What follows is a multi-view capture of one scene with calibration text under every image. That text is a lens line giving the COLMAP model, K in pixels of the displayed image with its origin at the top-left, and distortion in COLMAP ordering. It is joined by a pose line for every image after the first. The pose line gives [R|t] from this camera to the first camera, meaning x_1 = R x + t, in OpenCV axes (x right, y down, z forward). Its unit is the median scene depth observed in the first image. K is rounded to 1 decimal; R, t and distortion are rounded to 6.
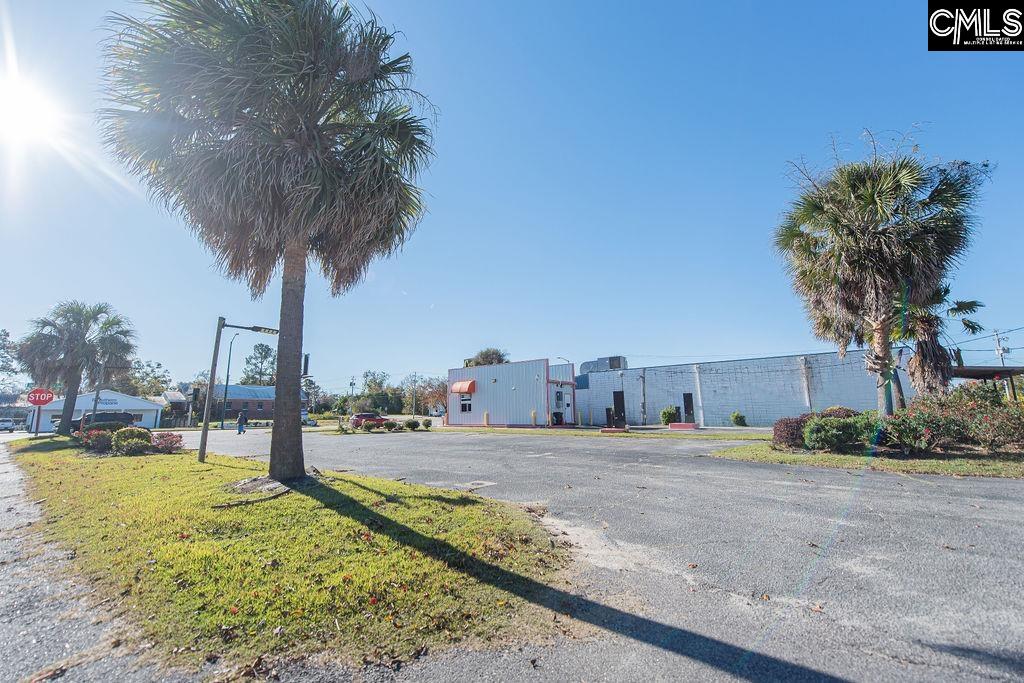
lens RADIAL K [[399.8, 0, 510.5], [0, 399.8, 337.8], [0, 0, 1]] dist [0.014391, -0.003306]
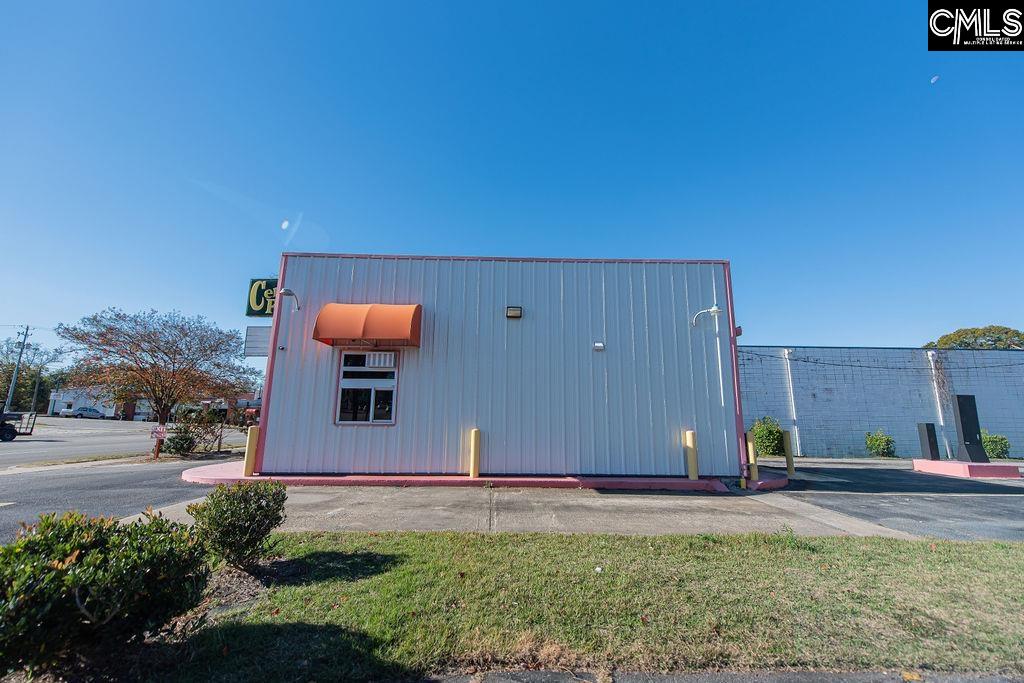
lens RADIAL K [[399.8, 0, 512.7], [0, 399.8, 344.6], [0, 0, 1]] dist [0.014391, -0.003306]
pose [[0.788454, 0.132684, 0.600613, -0.195679], [-0.137722, 0.989747, -0.037856, 0.133467], [-0.599478, -0.052870, 0.798643, 0.741287]]
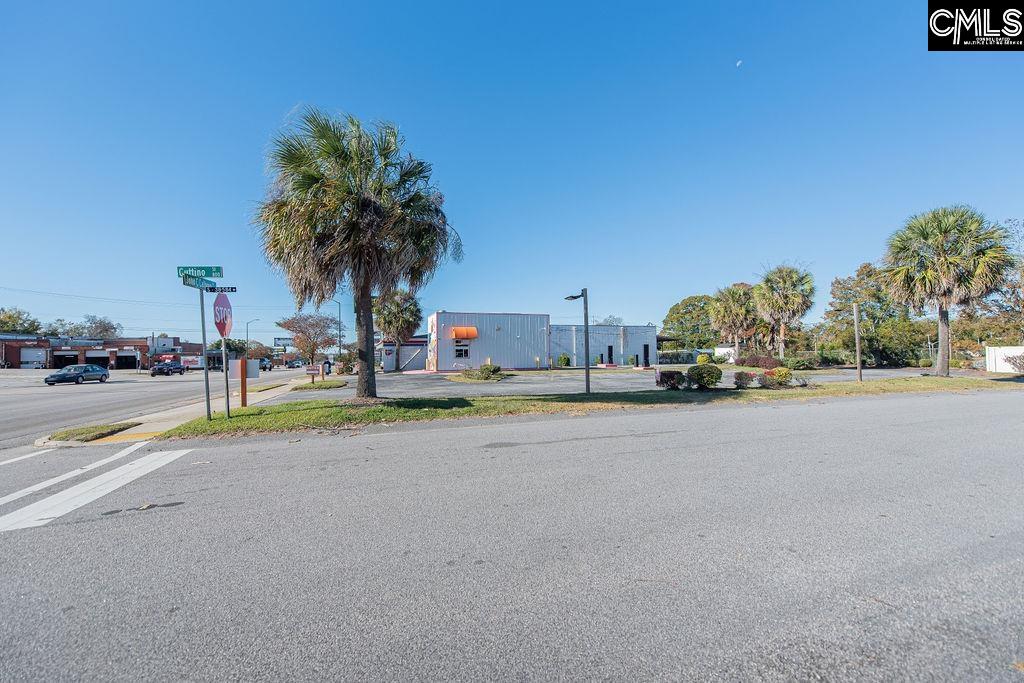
lens RADIAL K [[399.8, 0, 513.1], [0, 399.8, 342.0], [0, 0, 1]] dist [0.014391, -0.003306]
pose [[0.534869, 0.032090, 0.844325, -0.879433], [-0.151321, 0.986761, 0.058356, 0.070128], [-0.831274, -0.158977, 0.532644, 0.371260]]
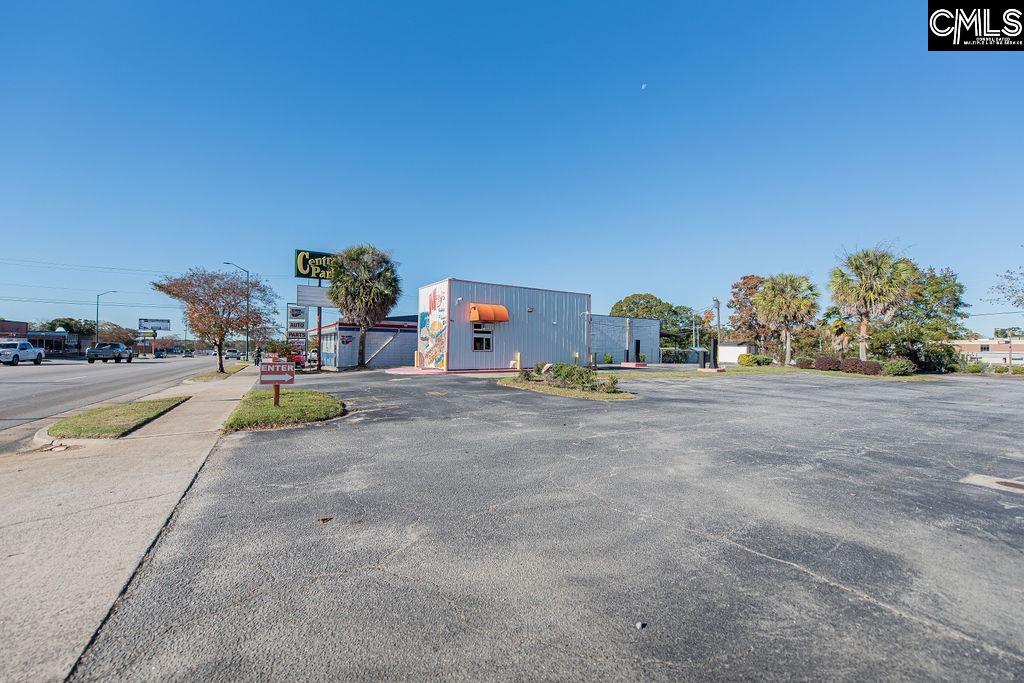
lens RADIAL K [[399.8, 0, 513.7], [0, 399.8, 346.1], [0, 0, 1]] dist [0.014391, -0.003306]
pose [[0.341919, 0.023587, 0.939433, -0.710231], [-0.191774, 0.980399, 0.045183, 0.138665], [-0.919953, -0.195608, 0.339740, 0.727686]]
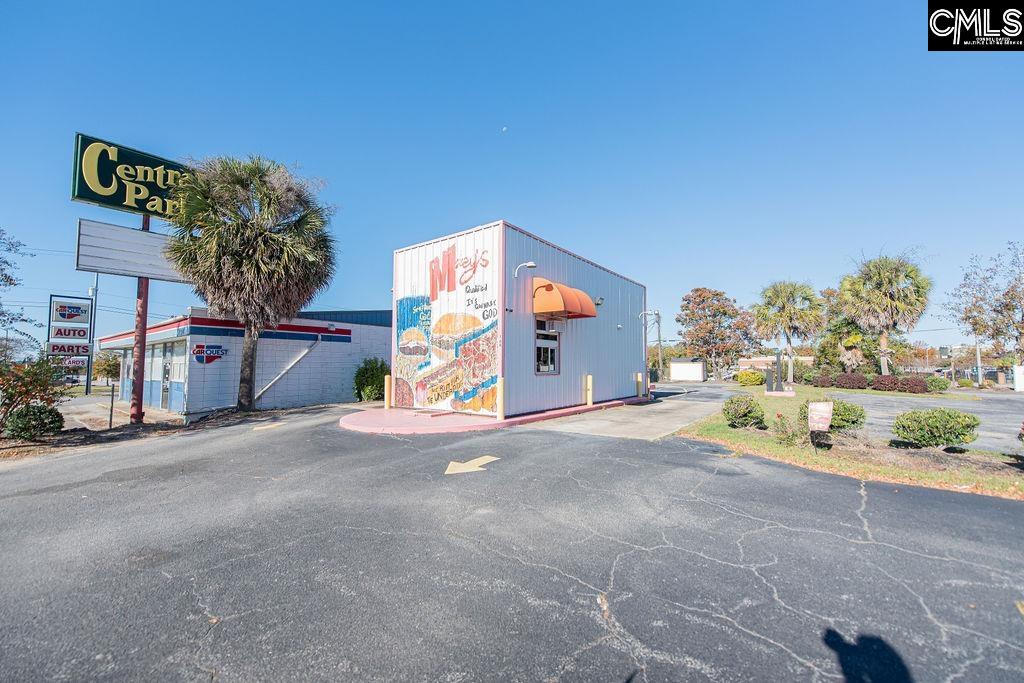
lens RADIAL K [[399.8, 0, 514.0], [0, 399.8, 345.3], [0, 0, 1]] dist [0.014391, -0.003306]
pose [[0.011604, 0.070958, 0.997412, -0.448469], [-0.186667, 0.980098, -0.067554, 0.190740], [-0.982355, -0.185400, 0.024619, 1.020180]]
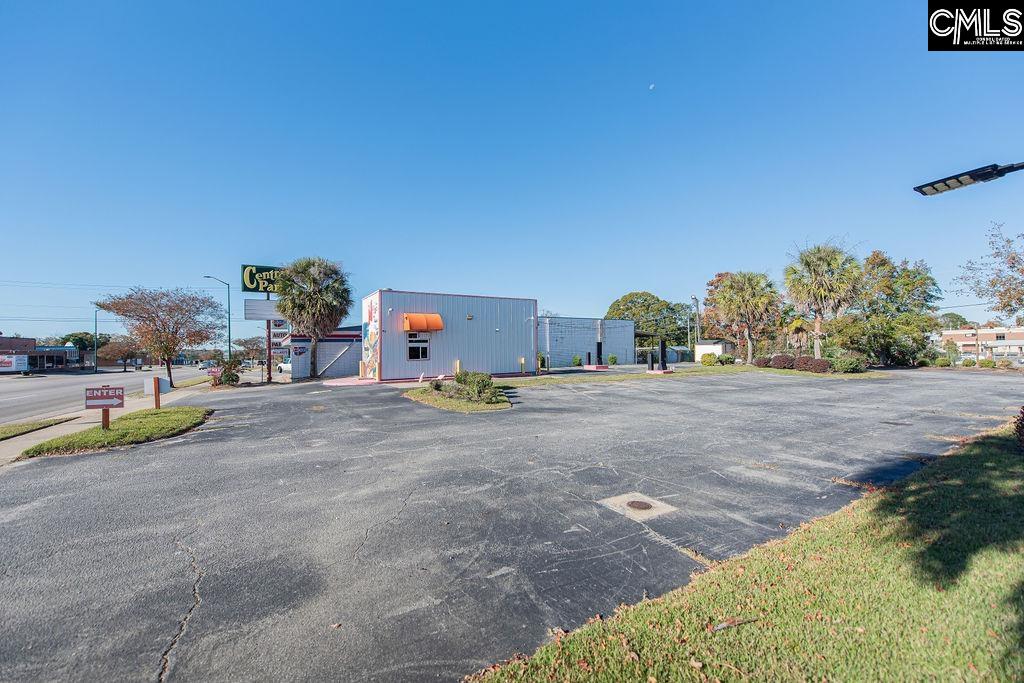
lens RADIAL K [[399.8, 0, 514.8], [0, 399.8, 346.2], [0, 0, 1]] dist [0.014391, -0.003306]
pose [[0.366157, 0.016454, 0.930408, -0.670878], [-0.164140, 0.985309, 0.047172, 0.106011], [-0.915962, -0.169989, 0.363478, 0.612455]]
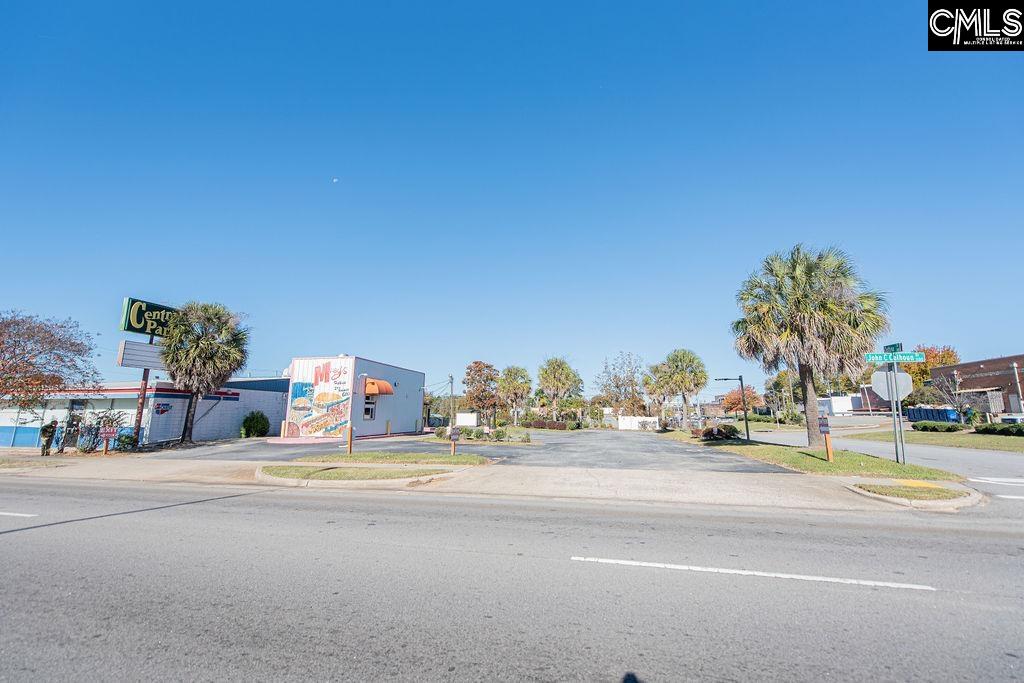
lens RADIAL K [[399.8, 0, 512.9], [0, 399.8, 342.8], [0, 0, 1]] dist [0.014391, -0.003306]
pose [[-0.419772, 0.177436, 0.890117, -0.931408], [-0.165956, 0.949167, -0.267471, 0.205957], [-0.892328, -0.259997, -0.368987, 1.071116]]
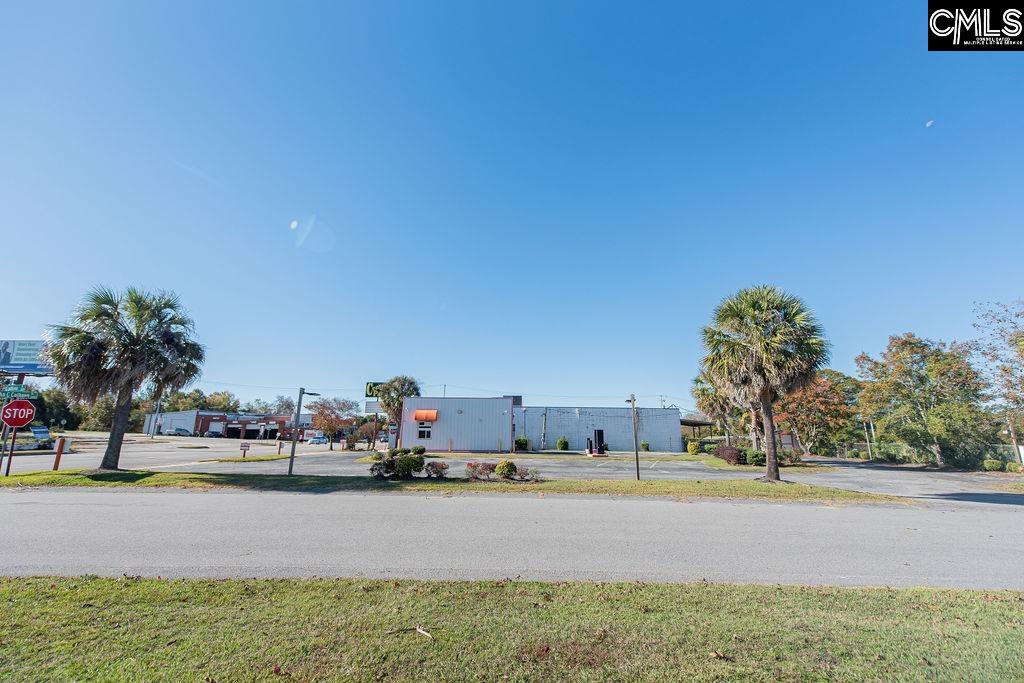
lens RADIAL K [[399.8, 0, 511.2], [0, 399.8, 336.3], [0, 0, 1]] dist [0.014391, -0.003306]
pose [[0.777672, 0.168608, 0.605638, -0.633315], [-0.138448, 0.985645, -0.096627, -0.016440], [-0.613236, -0.008705, 0.789852, -0.005969]]
